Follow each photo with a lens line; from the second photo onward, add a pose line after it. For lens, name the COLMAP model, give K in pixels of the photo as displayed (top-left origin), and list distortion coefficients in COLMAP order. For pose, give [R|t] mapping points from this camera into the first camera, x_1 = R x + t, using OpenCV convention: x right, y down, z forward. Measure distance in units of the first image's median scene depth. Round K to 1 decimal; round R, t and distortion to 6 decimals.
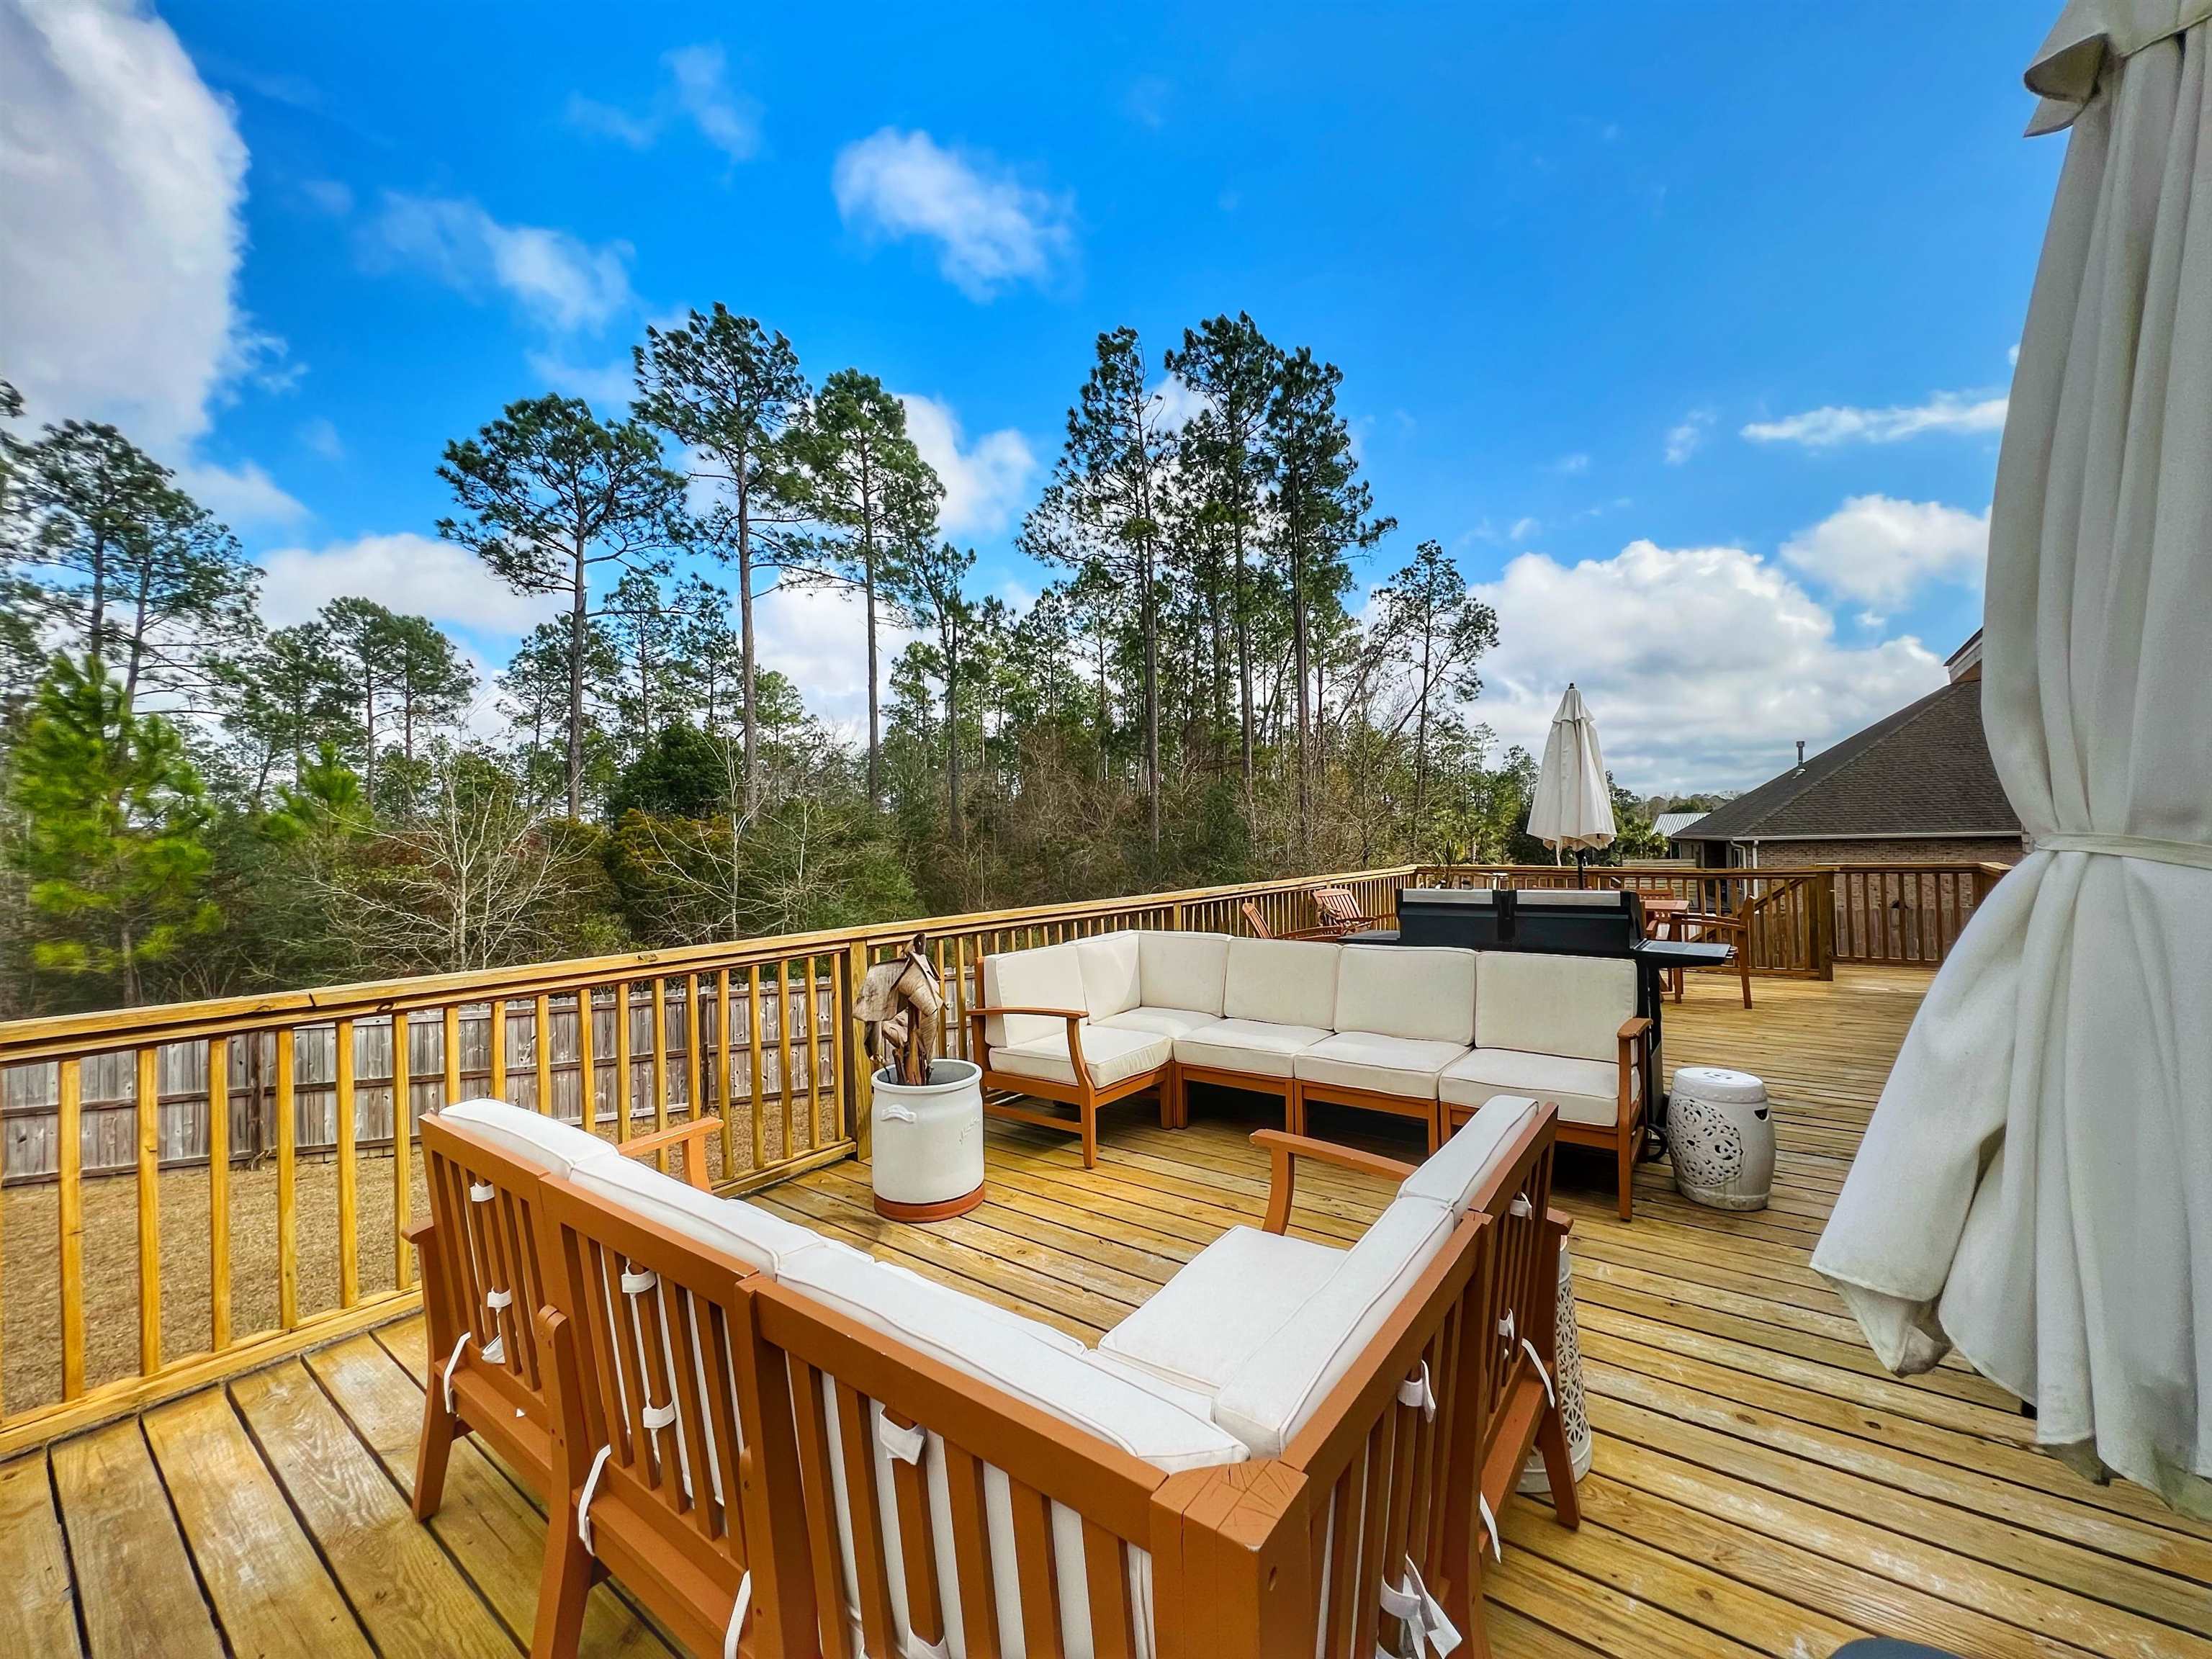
lens RADIAL K [[882.3, 0, 1106.0], [0, 882.3, 829.5], [0, 0, 1]] dist [-0.002229, -0.000421]
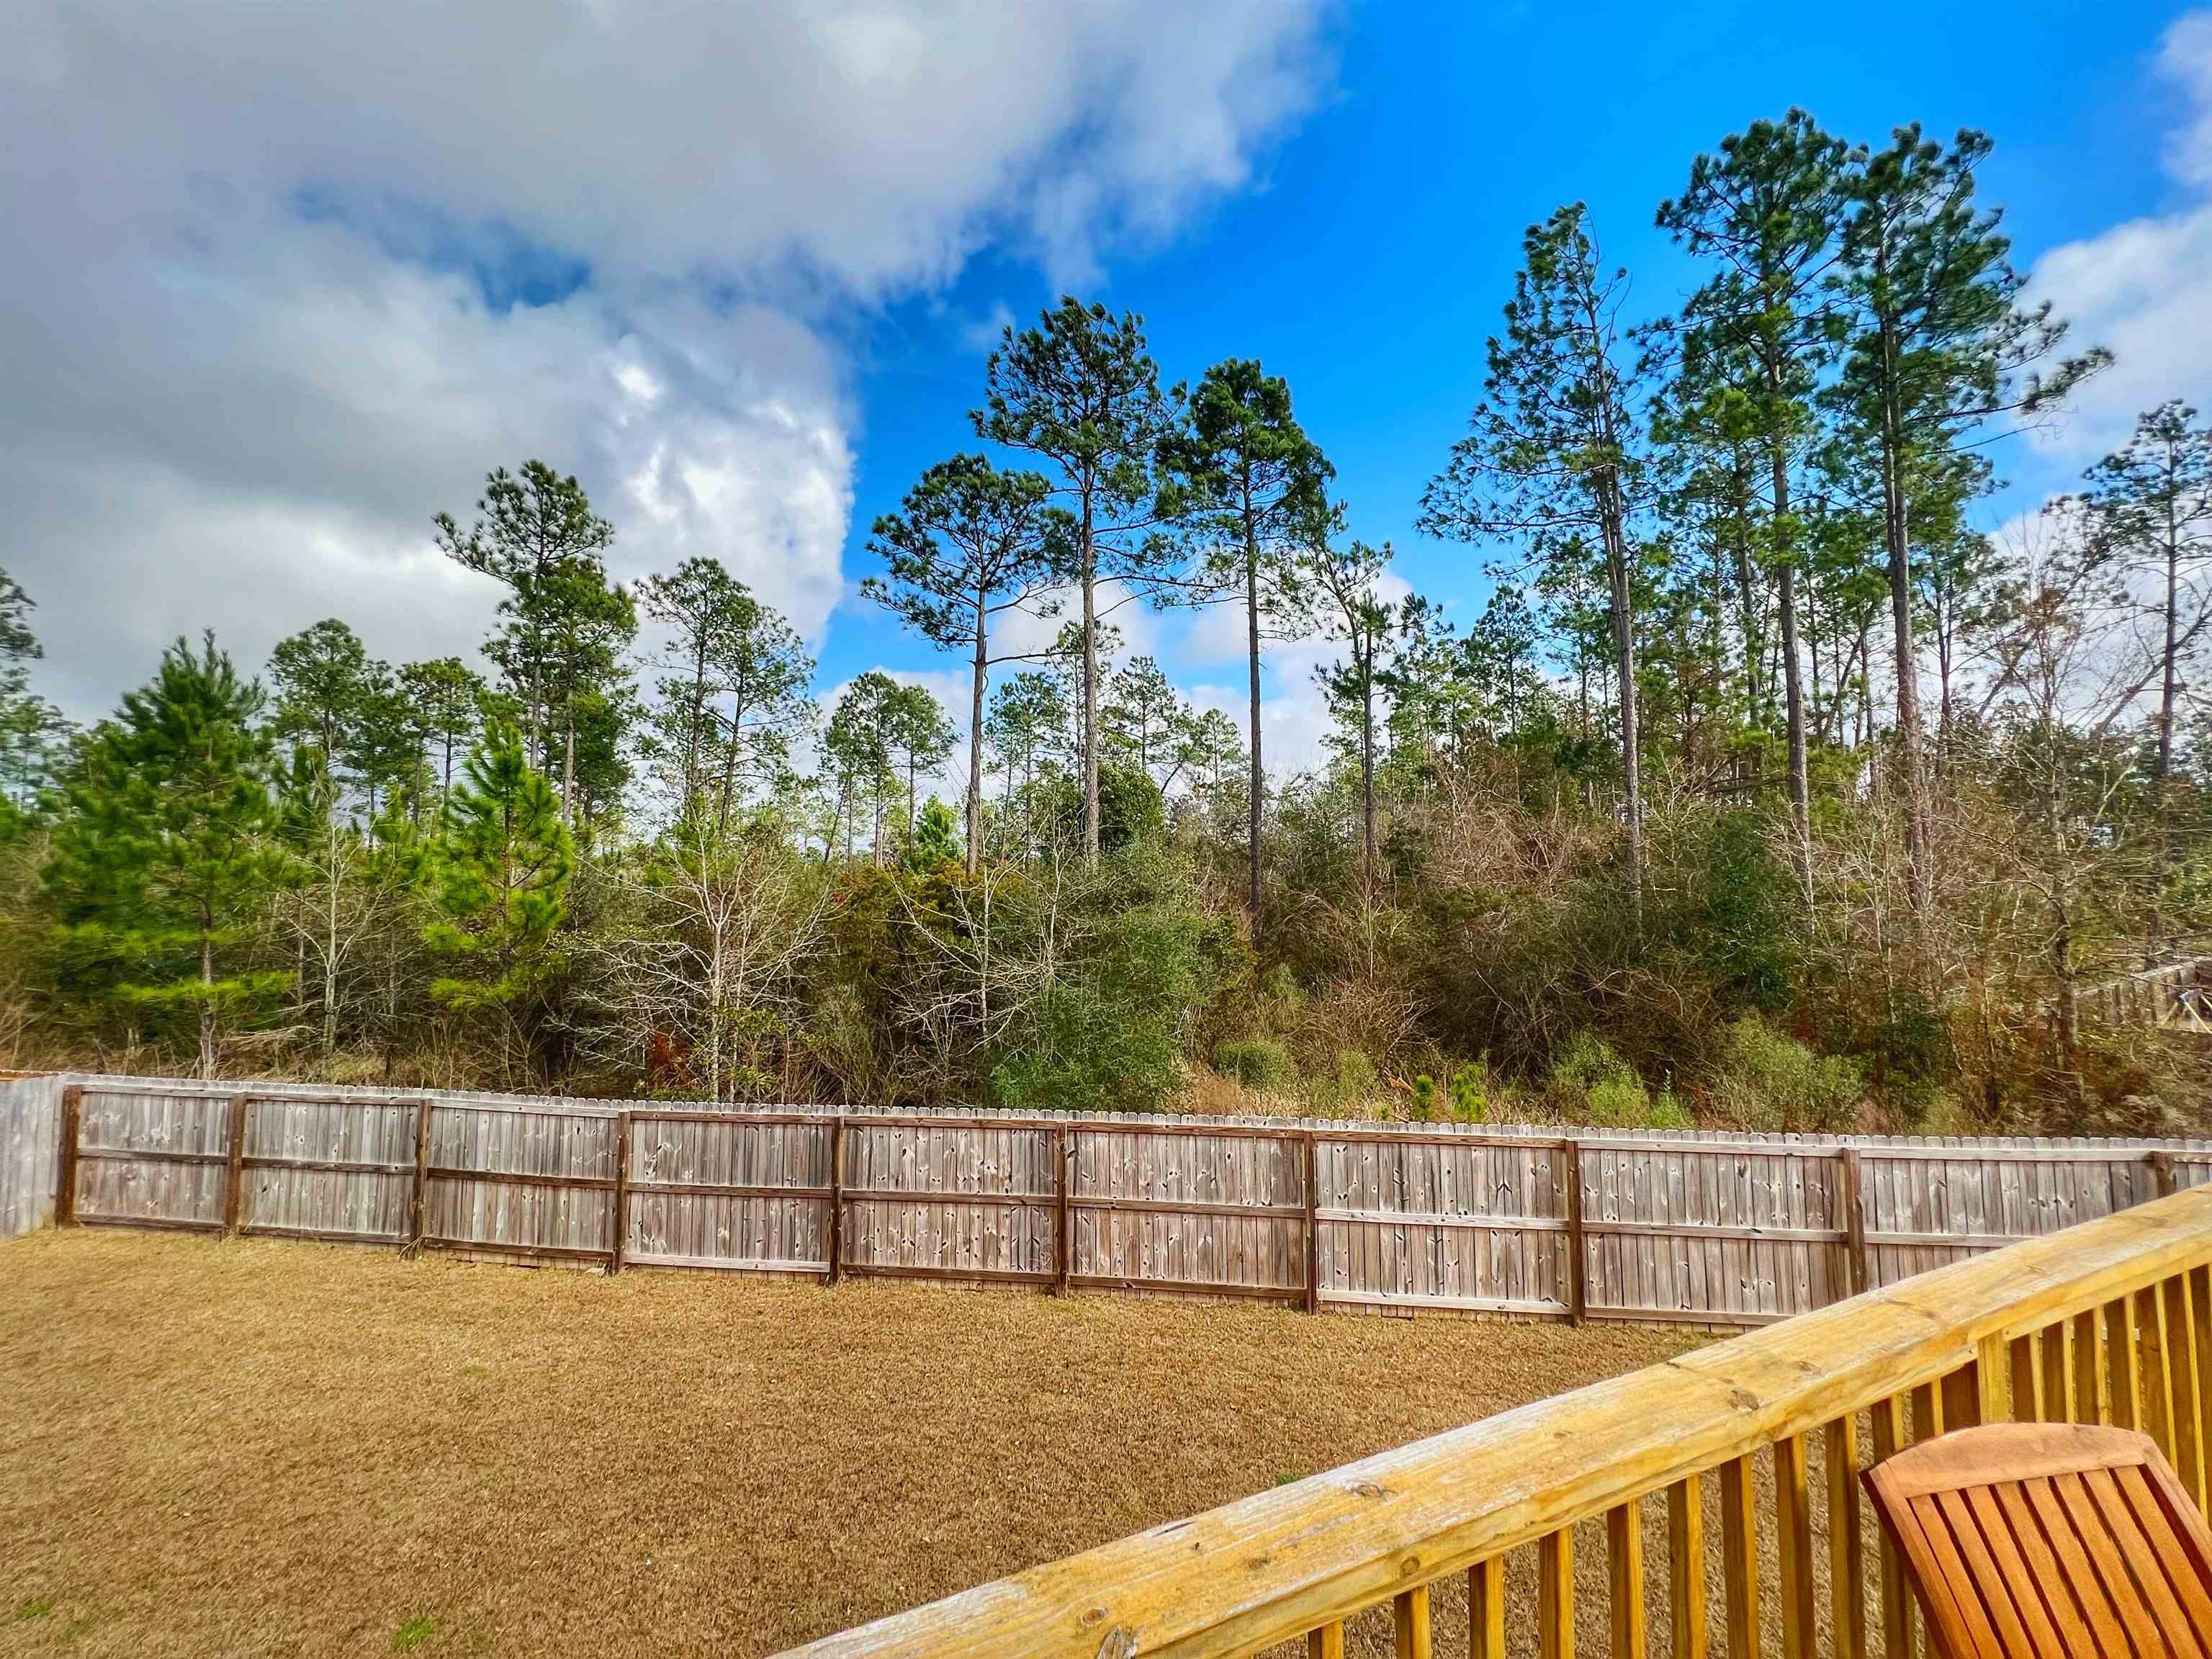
lens RADIAL K [[868.1, 0, 1106.8], [0, 868.1, 856.2], [0, 0, 1]] dist [0.001569, -0.000457]
pose [[0.865349, 0.001928, -0.501167, 0.032735], [-0.005304, 0.999972, -0.005313, -0.009474], [0.501142, 0.007256, 0.865335, 0.142758]]
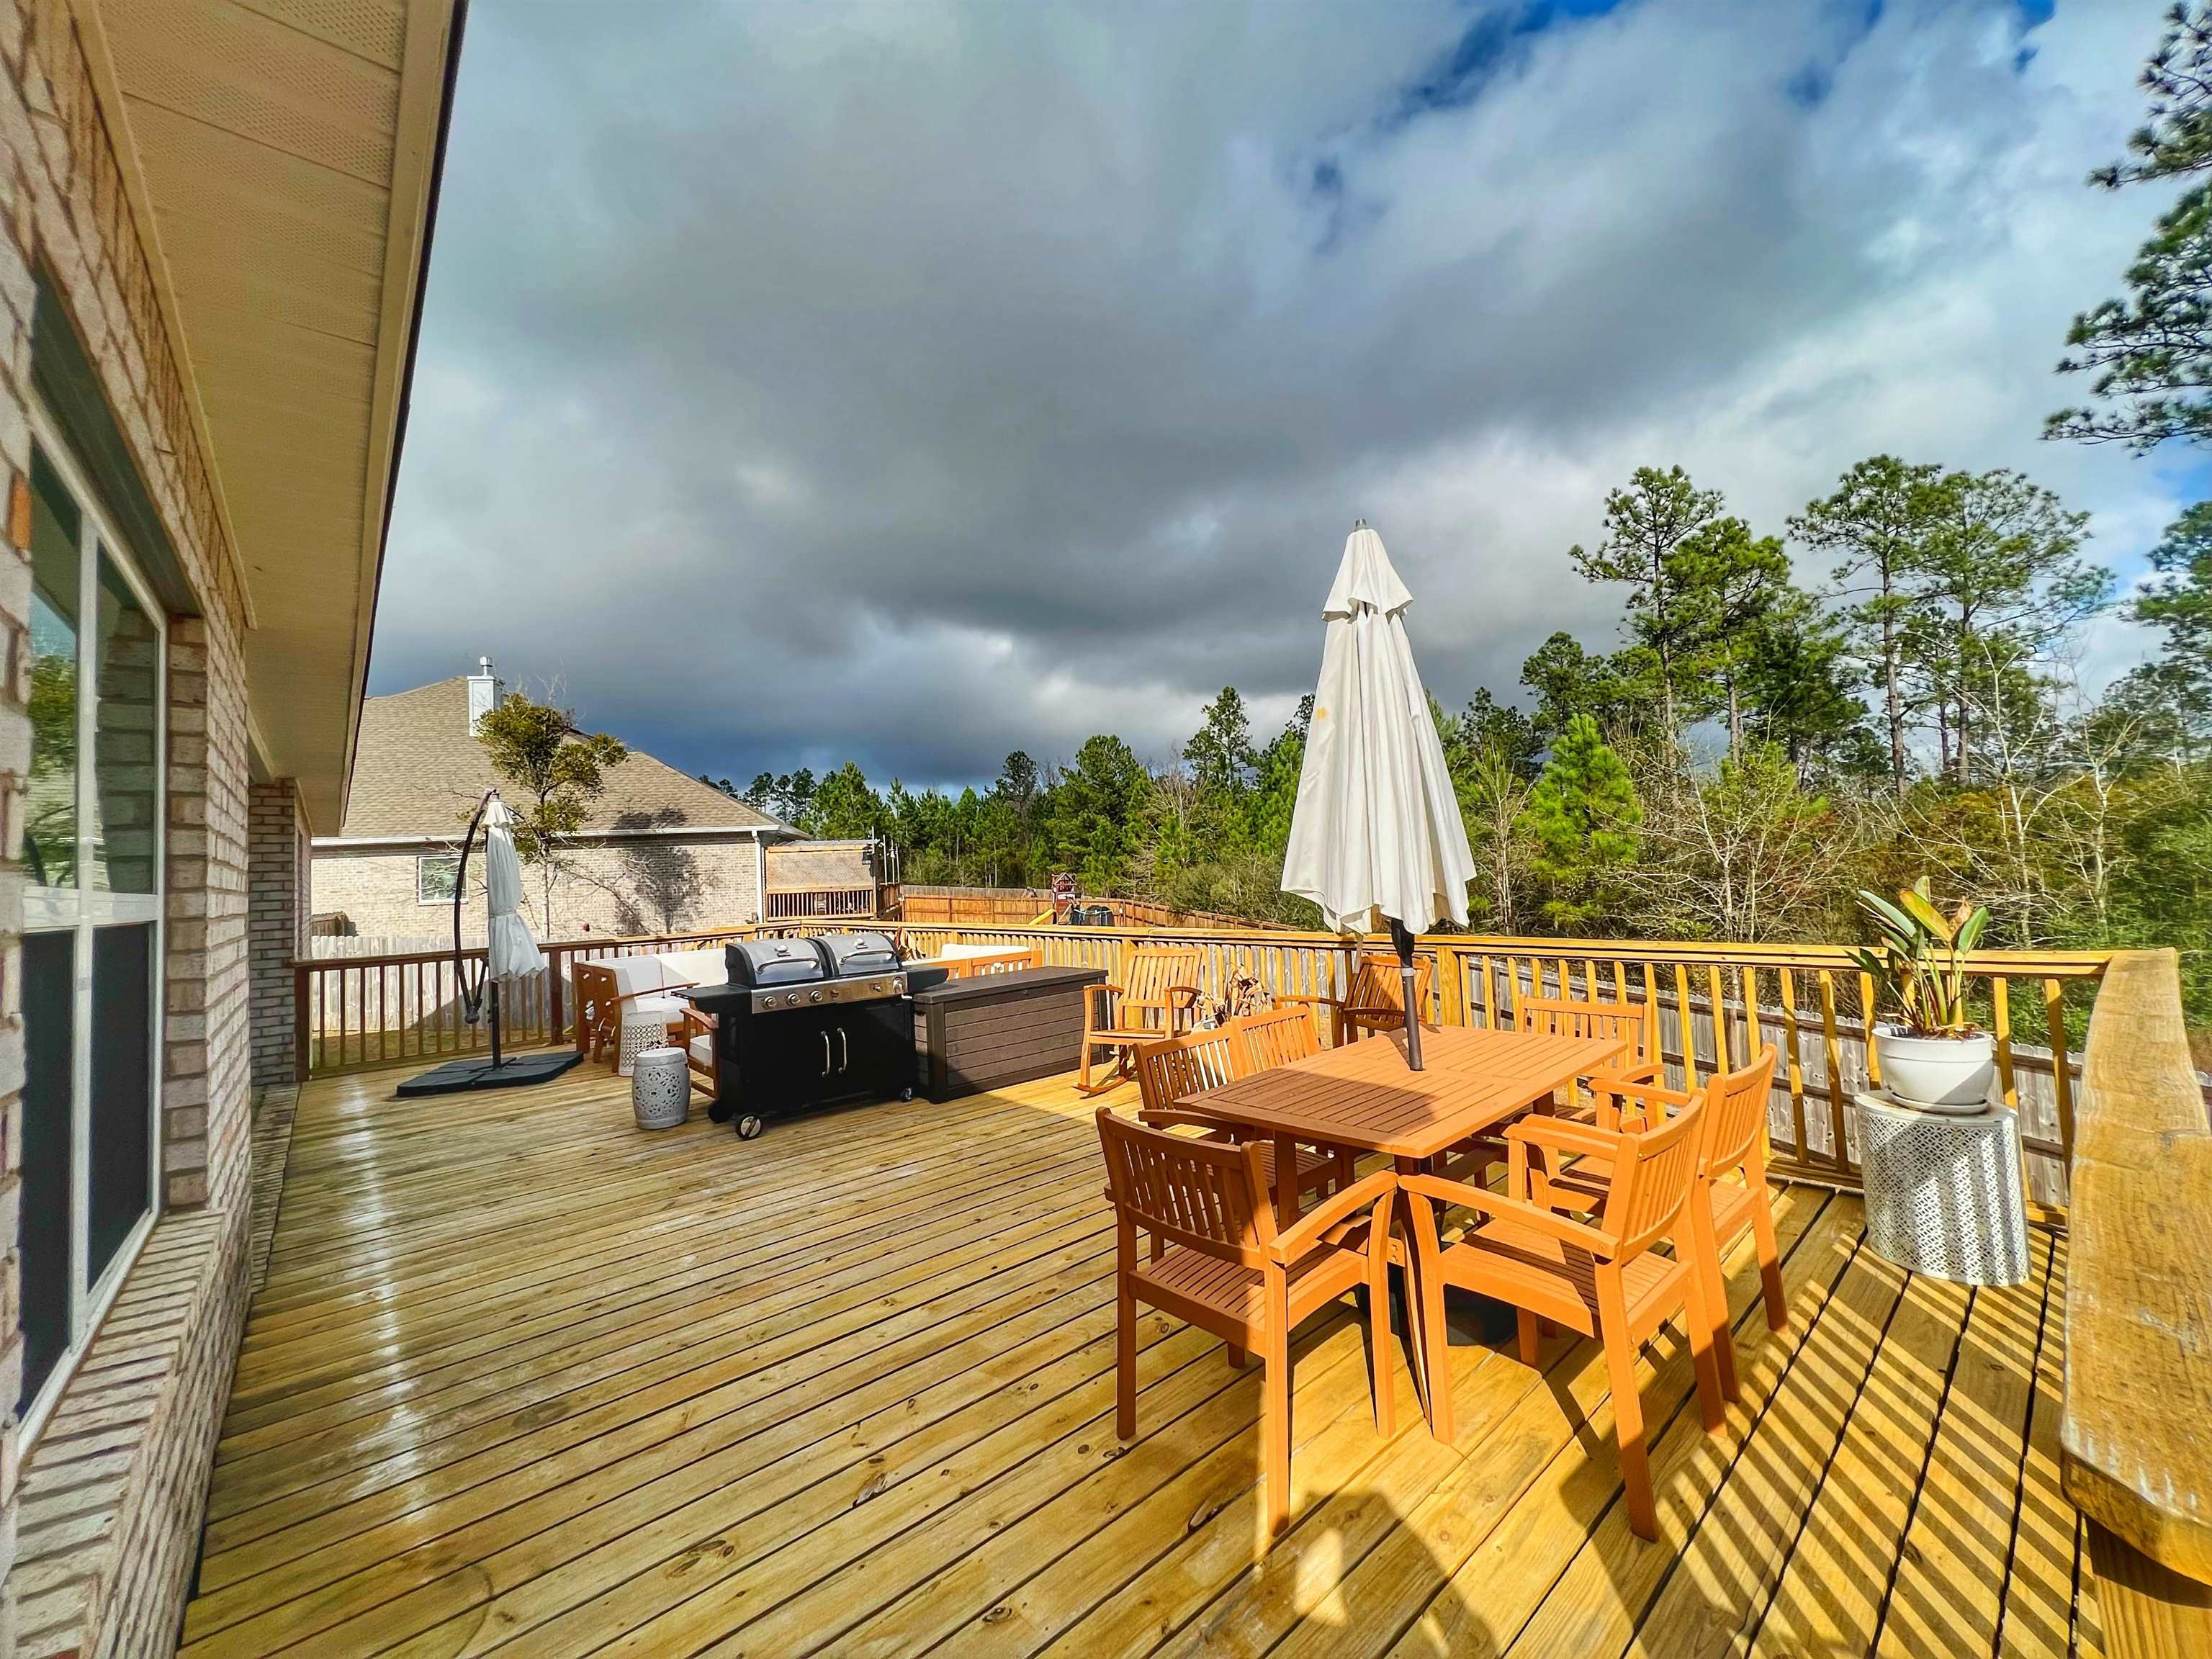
lens RADIAL K [[882.3, 0, 1106.0], [0, 882.3, 829.5], [0, 0, 1]] dist [-0.002229, -0.000421]
pose [[-0.211647, -0.014874, -0.977233, 0.181261], [0.065695, 0.997406, -0.029409, -0.002679], [0.975136, -0.070424, -0.210121, 0.177095]]
